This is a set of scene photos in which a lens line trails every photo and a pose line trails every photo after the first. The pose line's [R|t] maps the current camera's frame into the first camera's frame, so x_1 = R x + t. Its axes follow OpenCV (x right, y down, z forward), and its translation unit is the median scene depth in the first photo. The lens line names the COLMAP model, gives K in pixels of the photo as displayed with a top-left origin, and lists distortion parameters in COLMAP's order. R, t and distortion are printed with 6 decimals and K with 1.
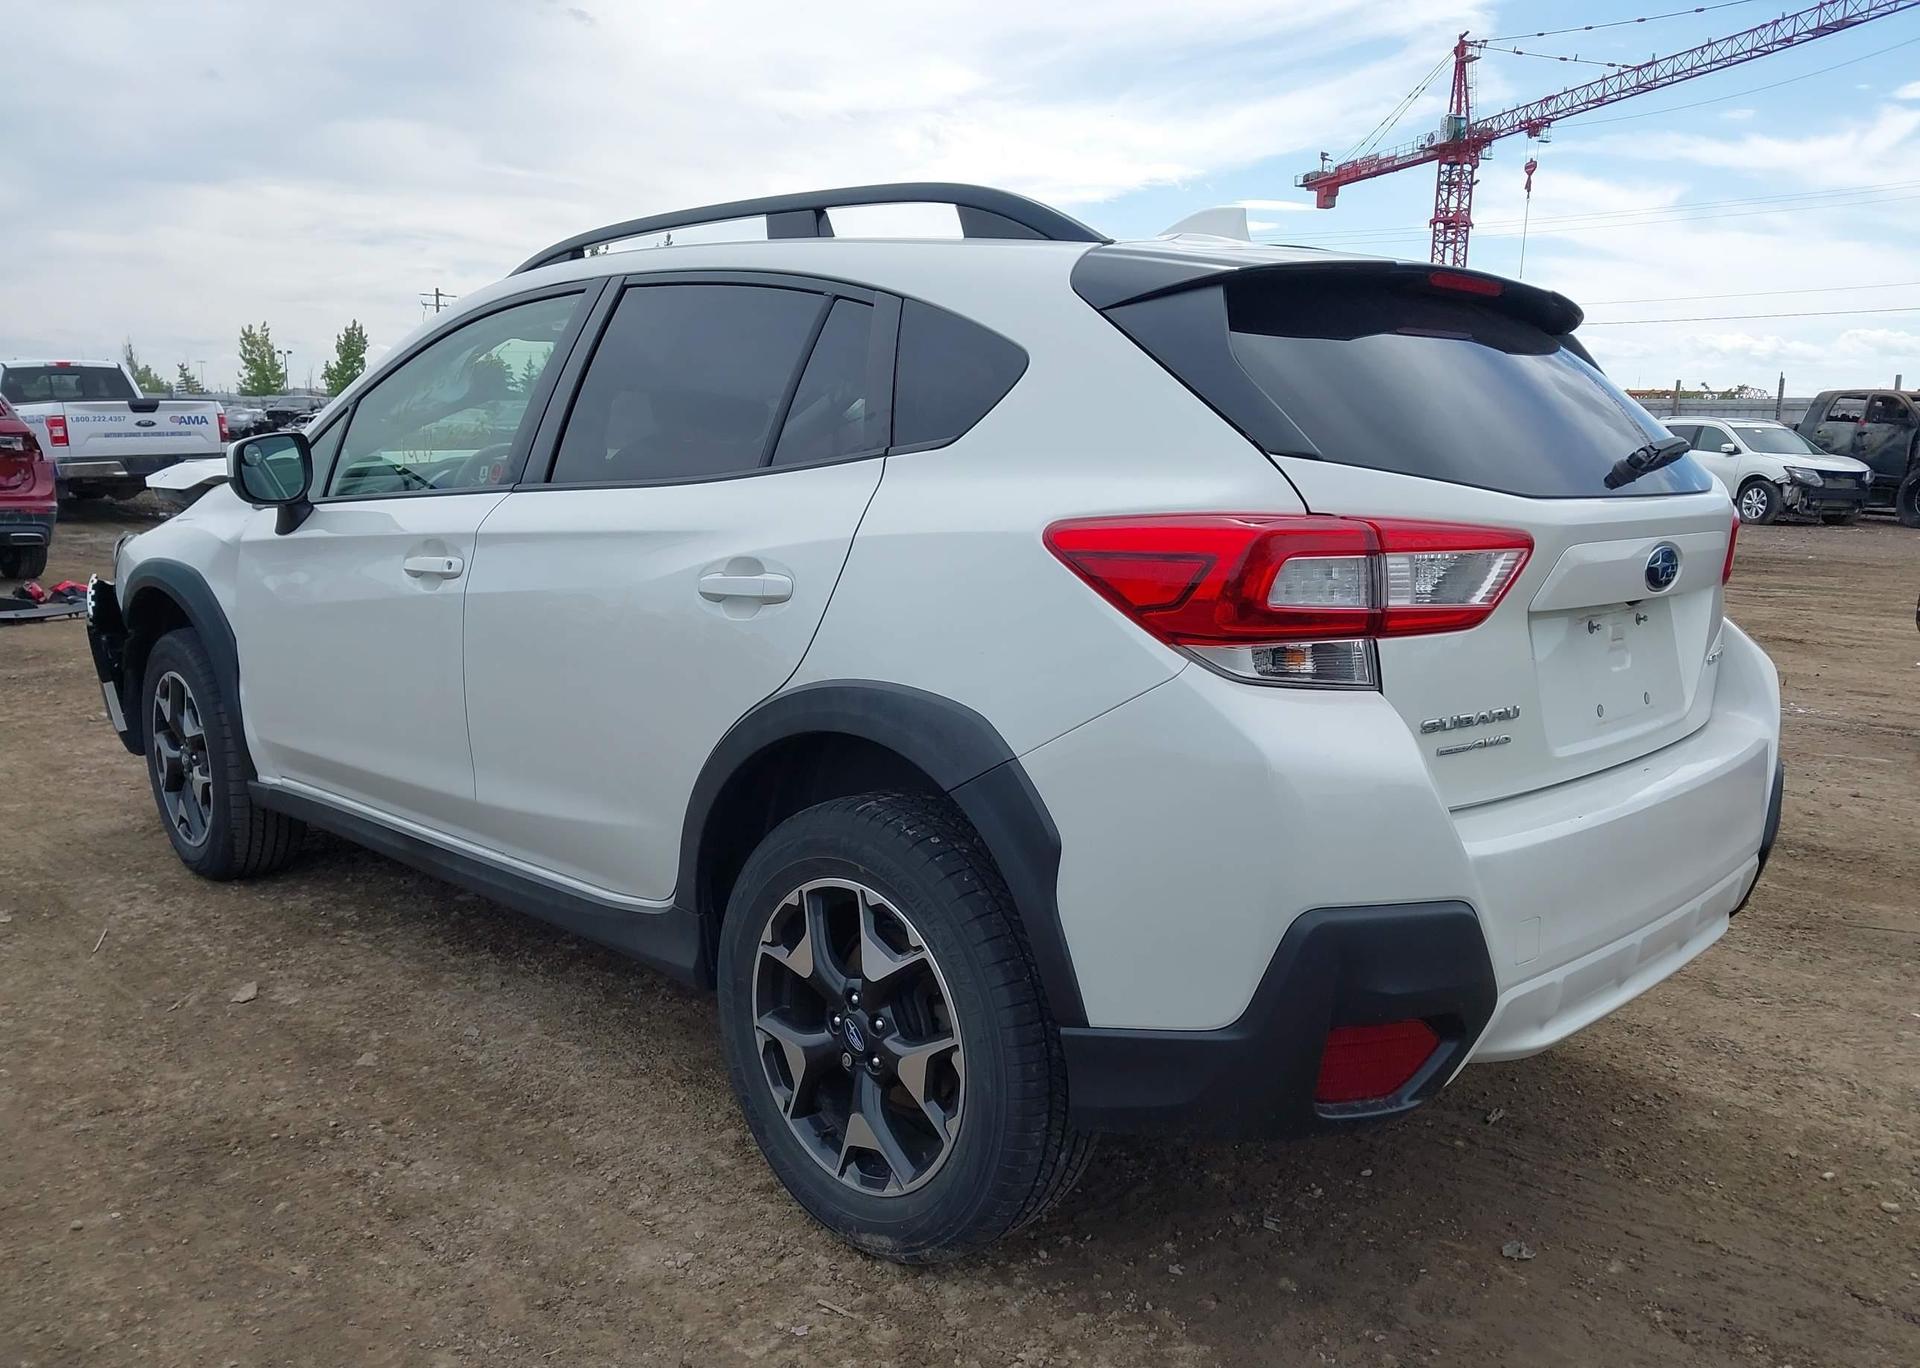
lens RADIAL K [[1531.4, 0, 965.7], [0, 1531.4, 690.3], [0, 0, 1]] dist [0.031516, -0.021858]
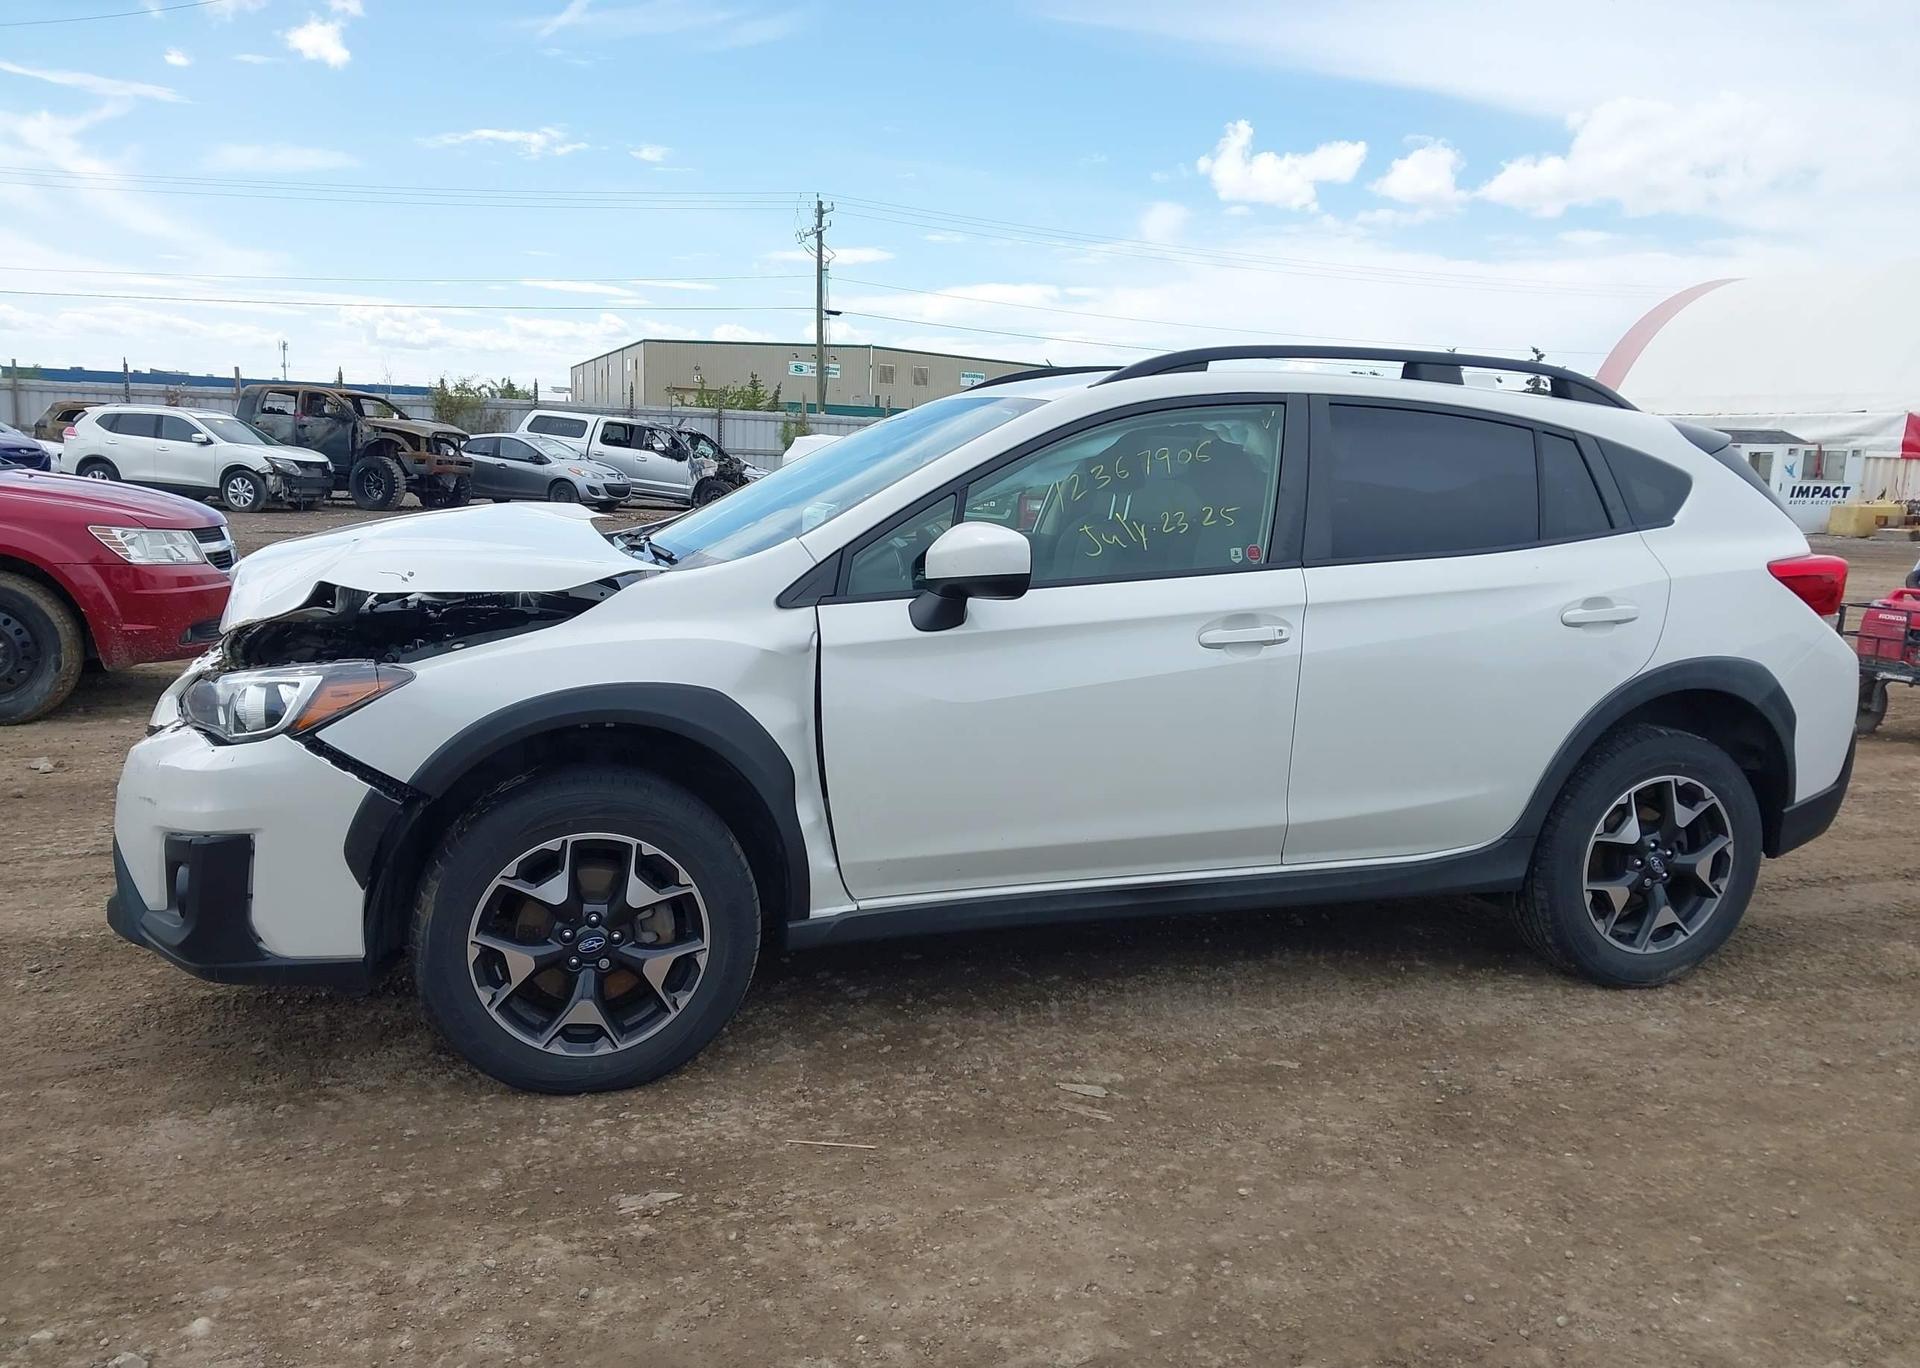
lens RADIAL K [[1531.4, 0, 965.7], [0, 1531.4, 690.3], [0, 0, 1]] dist [0.031516, -0.021858]
pose [[0.454213, -0.137539, 0.880213, -0.205637], [0.122445, 0.988273, 0.091239, -0.024096], [-0.882439, 0.066335, 0.465727, 0.091490]]
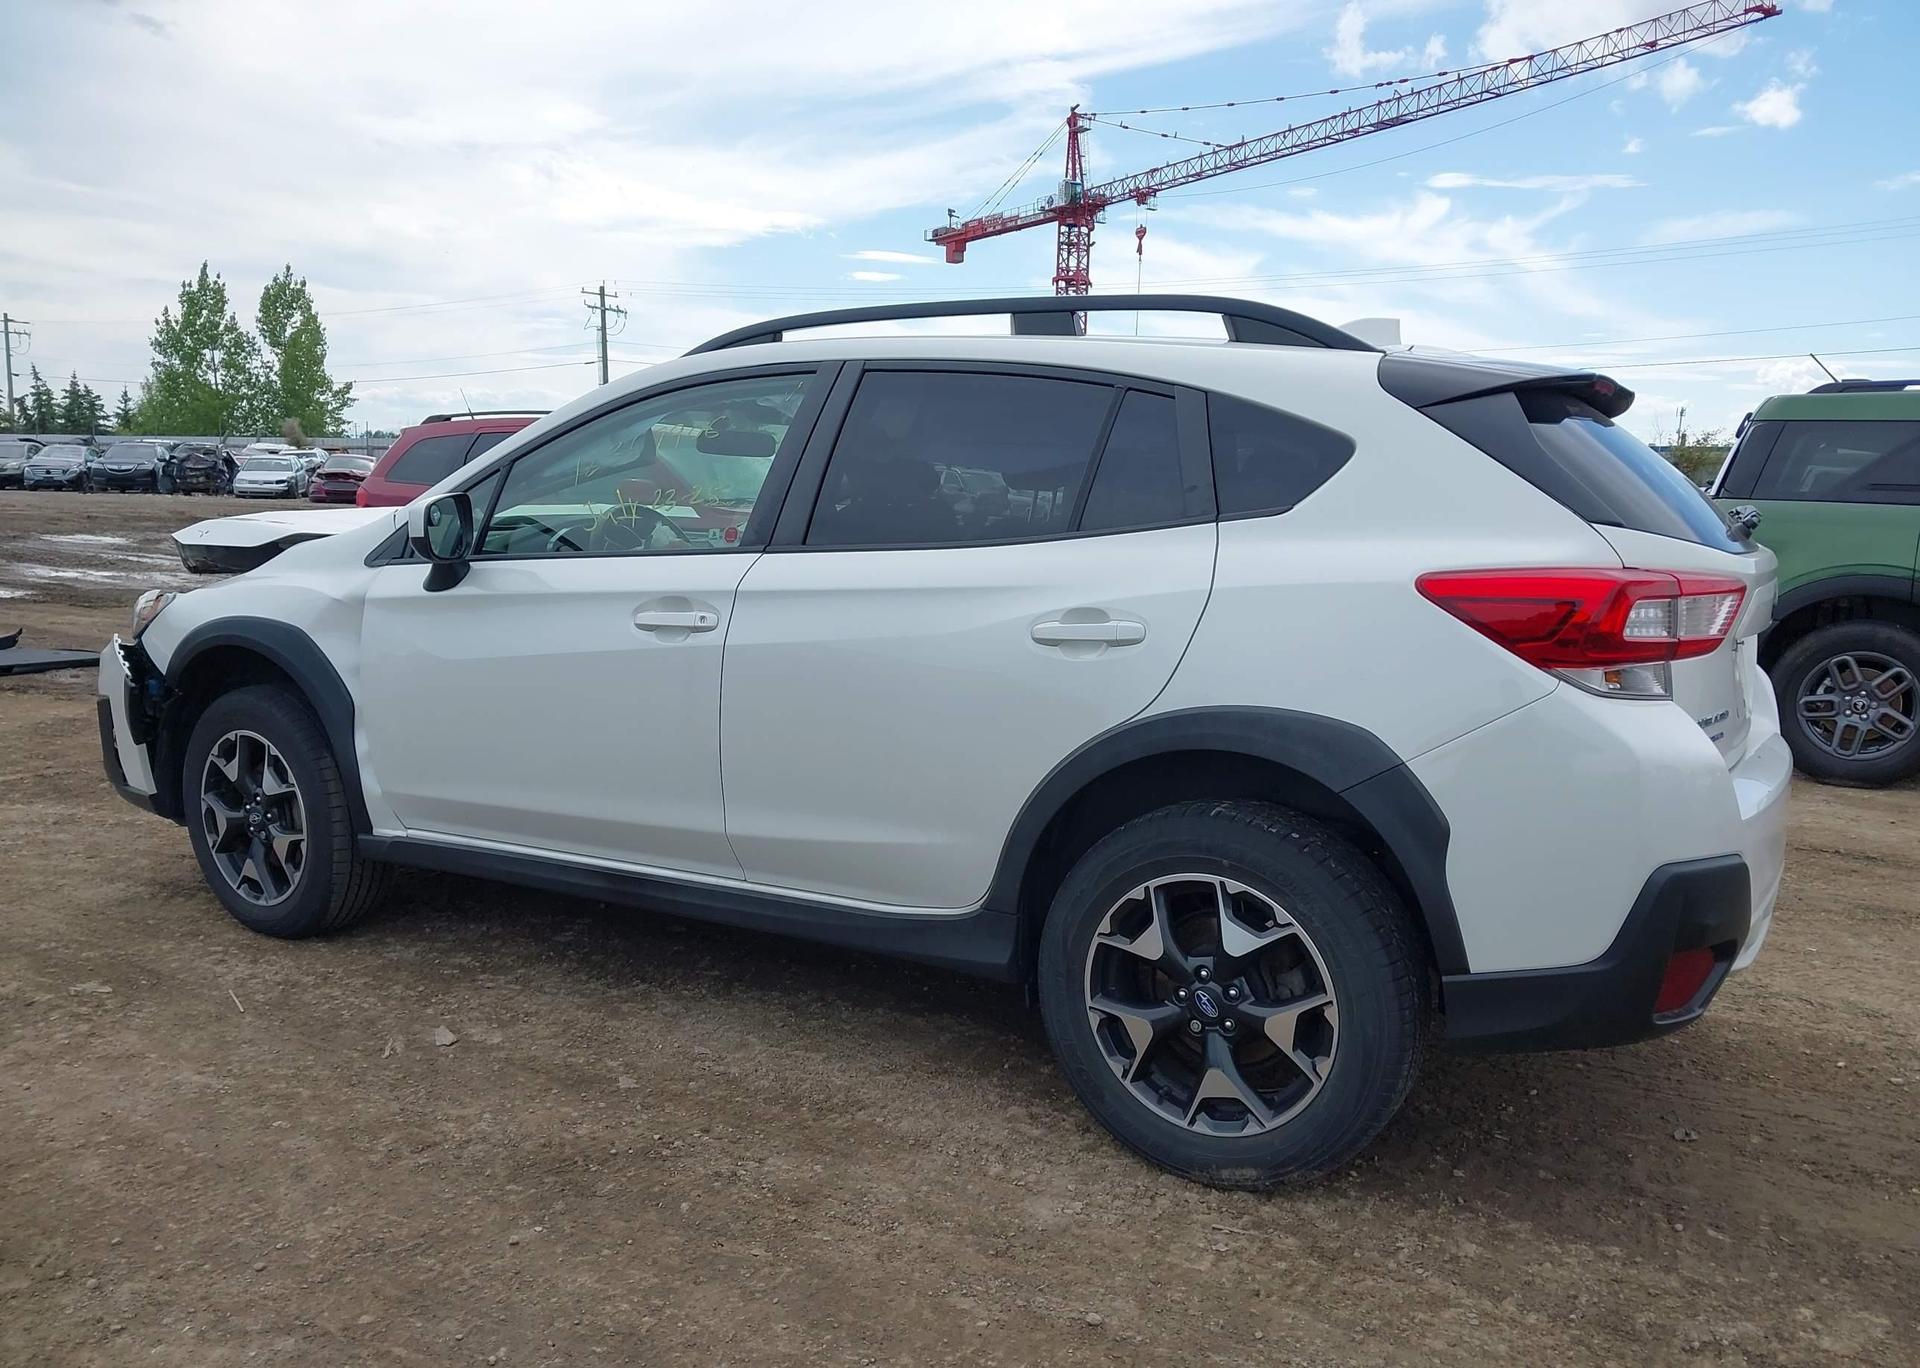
lens RADIAL K [[1535.3, 0, 960.0], [0, 1535.3, 684.0], [0, 0, 1]] dist [0.009774, -0.001583]
pose [[0.972512, -0.026798, 0.231306, -0.056007], [0.033957, 0.999058, -0.027023, 0.000120], [-0.230364, 0.034134, 0.972506, -0.013594]]
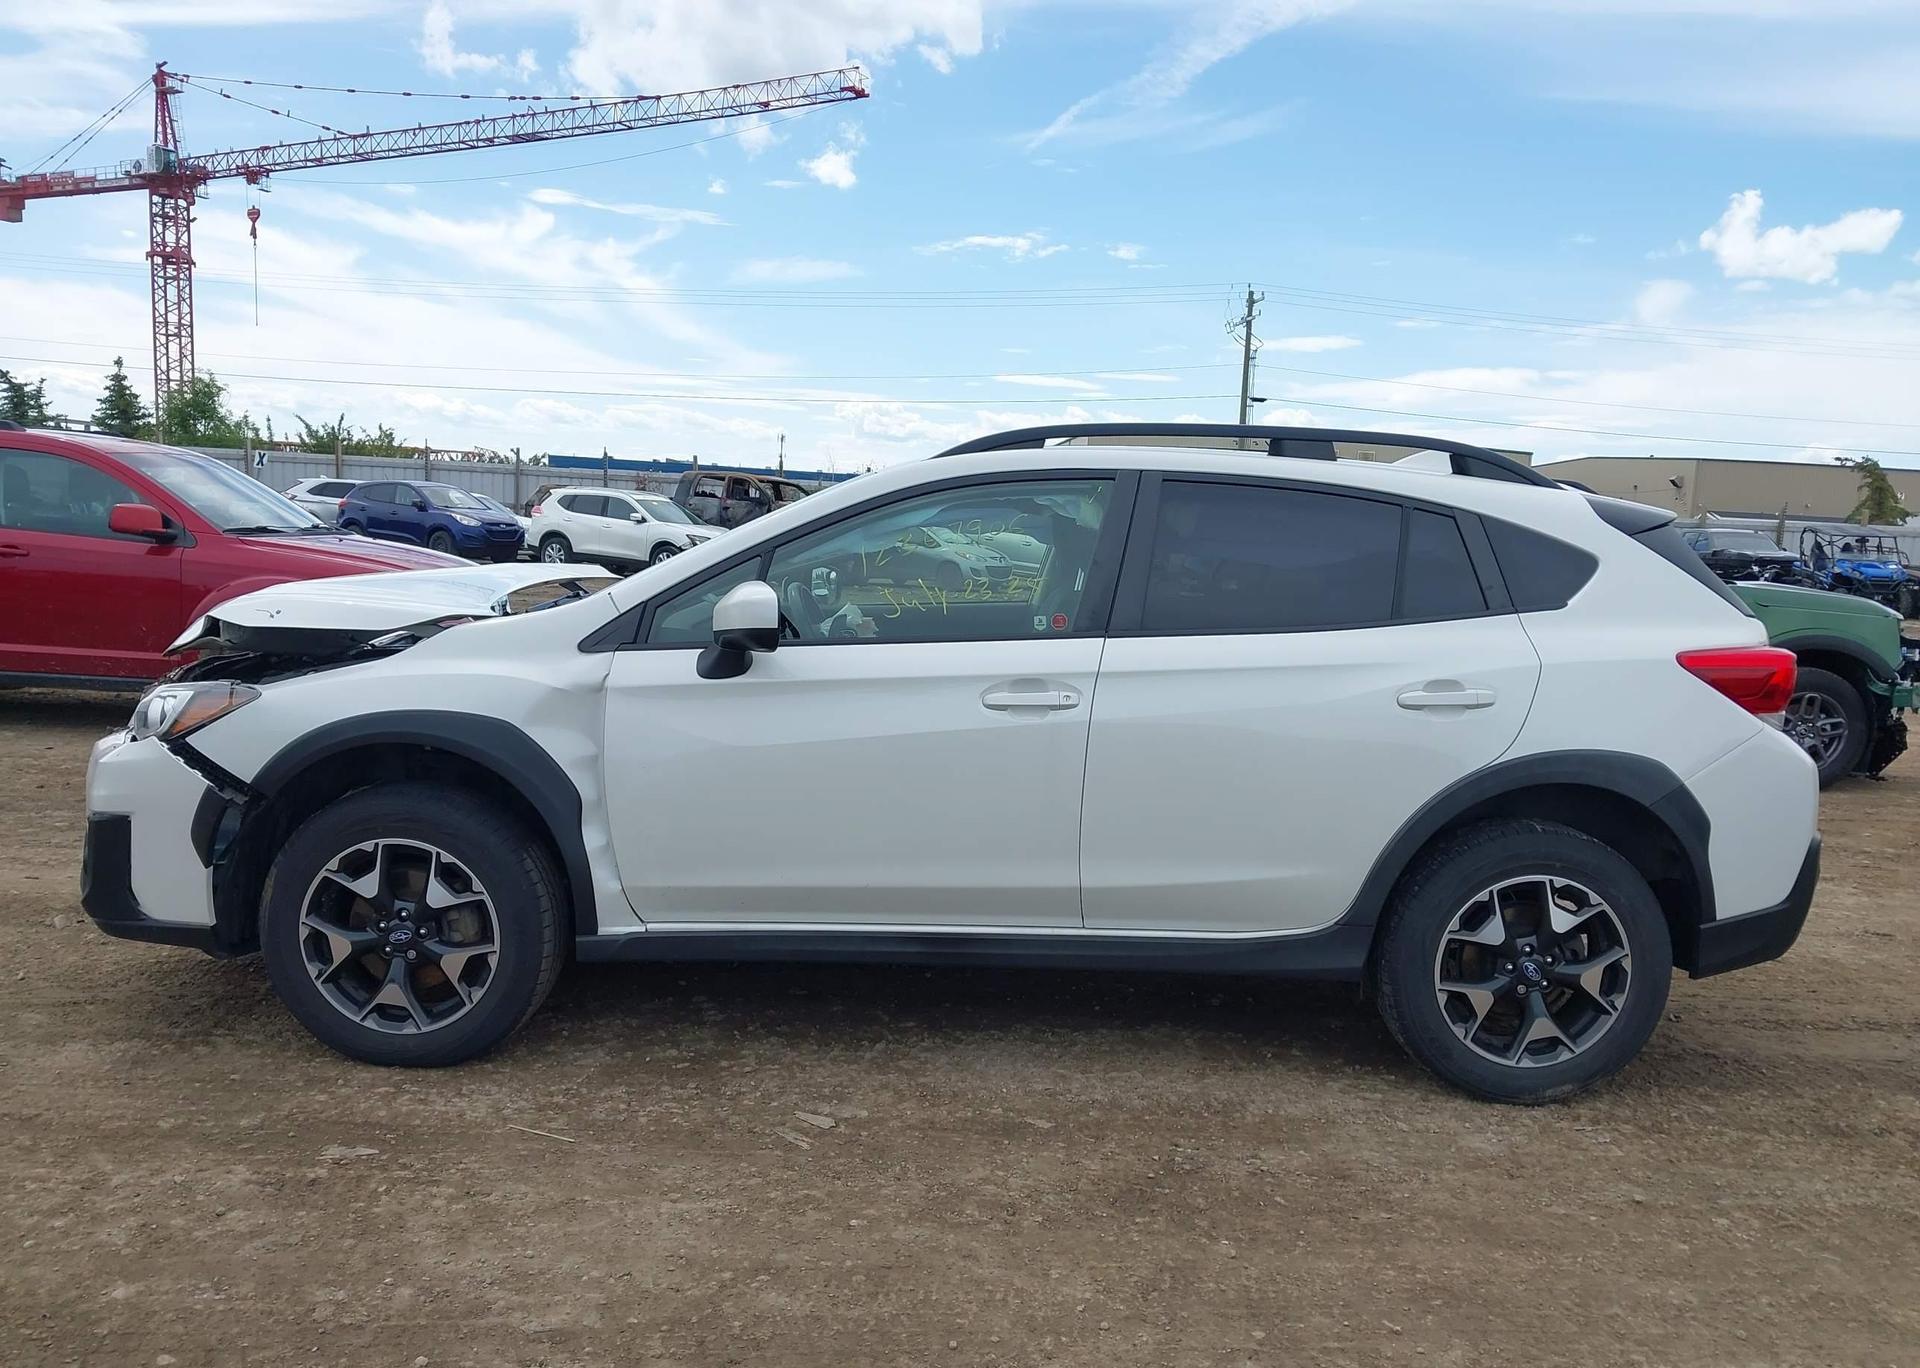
lens RADIAL K [[1540.1, 0, 969.9], [0, 1540.1, 665.5], [0, 0, 1]] dist [0.025170, -0.046369]
pose [[0.693829, -0.051370, 0.718305, -0.173603], [0.084731, 0.996348, -0.010590, -0.013828], [-0.715138, 0.068211, 0.695647, 0.028218]]
